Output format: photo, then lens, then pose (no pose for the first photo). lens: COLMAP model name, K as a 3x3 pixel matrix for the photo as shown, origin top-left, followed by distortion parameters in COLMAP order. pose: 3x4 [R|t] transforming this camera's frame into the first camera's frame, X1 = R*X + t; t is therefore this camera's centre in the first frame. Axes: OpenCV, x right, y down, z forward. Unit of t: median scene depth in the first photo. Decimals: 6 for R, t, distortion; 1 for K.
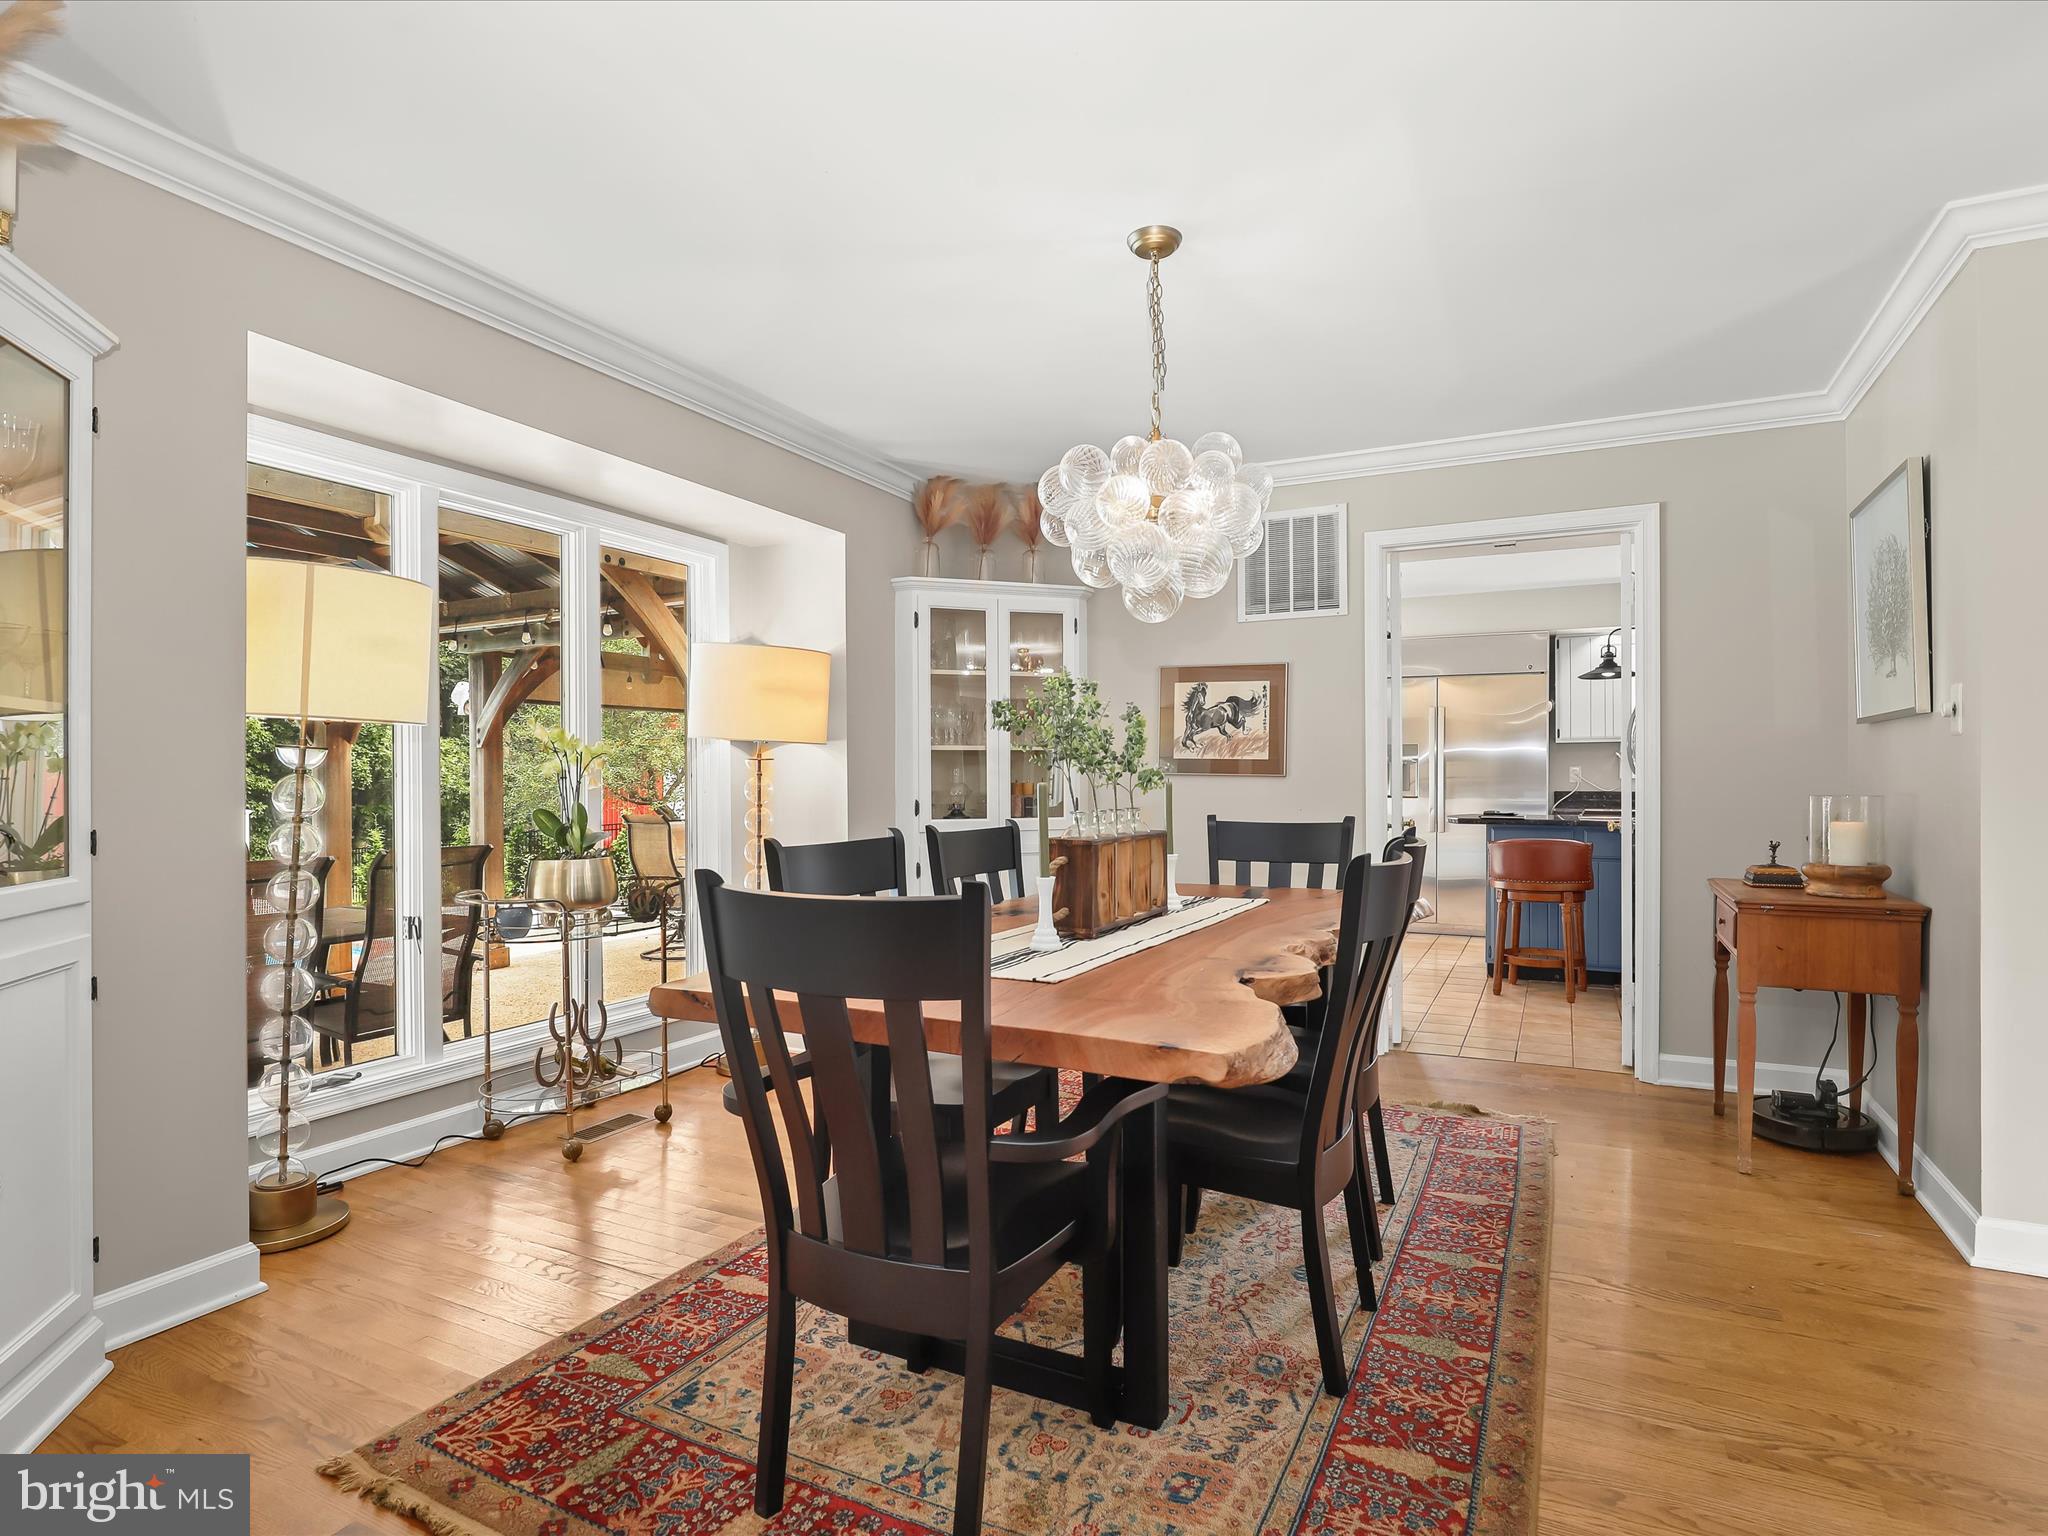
lens RADIAL K [[1056.1, 0, 1020.5], [0, 1056.1, 778.4], [0, 0, 1]] dist [0.002074, -0.002579]
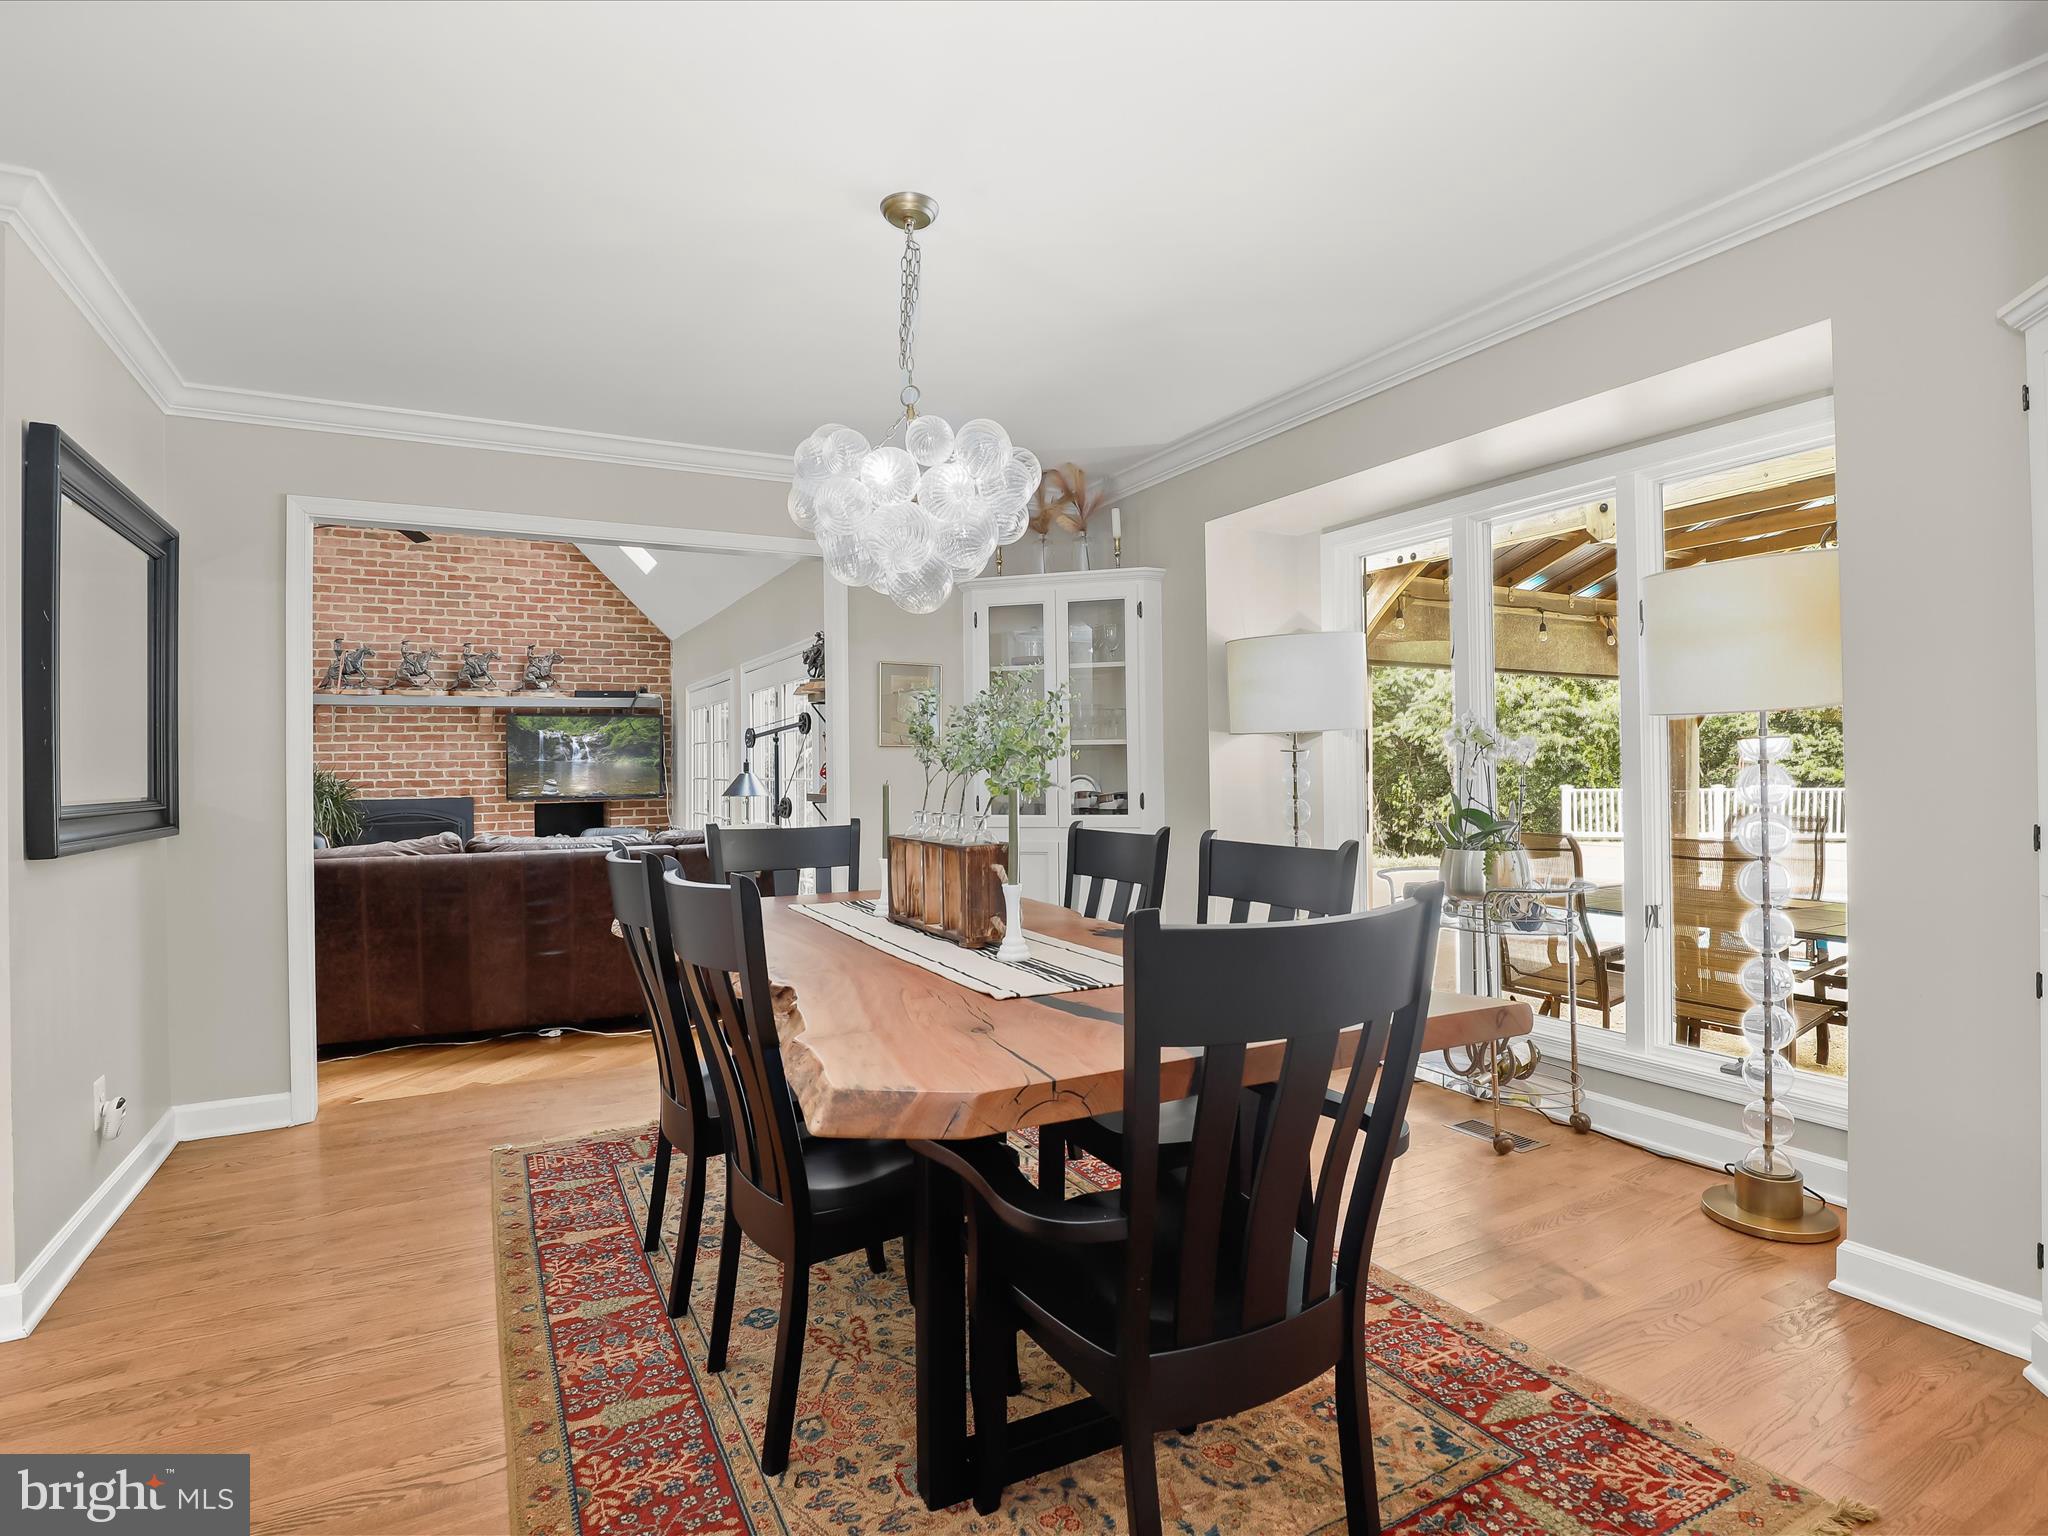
lens RADIAL K [[1056.1, 0, 1031.5], [0, 1056.1, 752.3], [0, 0, 1]] dist [0.002074, -0.002579]
pose [[-0.560601, -0.001738, -0.828084, 0.517350], [0.014849, 0.999816, -0.012151, -0.008129], [0.827953, -0.019108, -0.560472, 0.984083]]
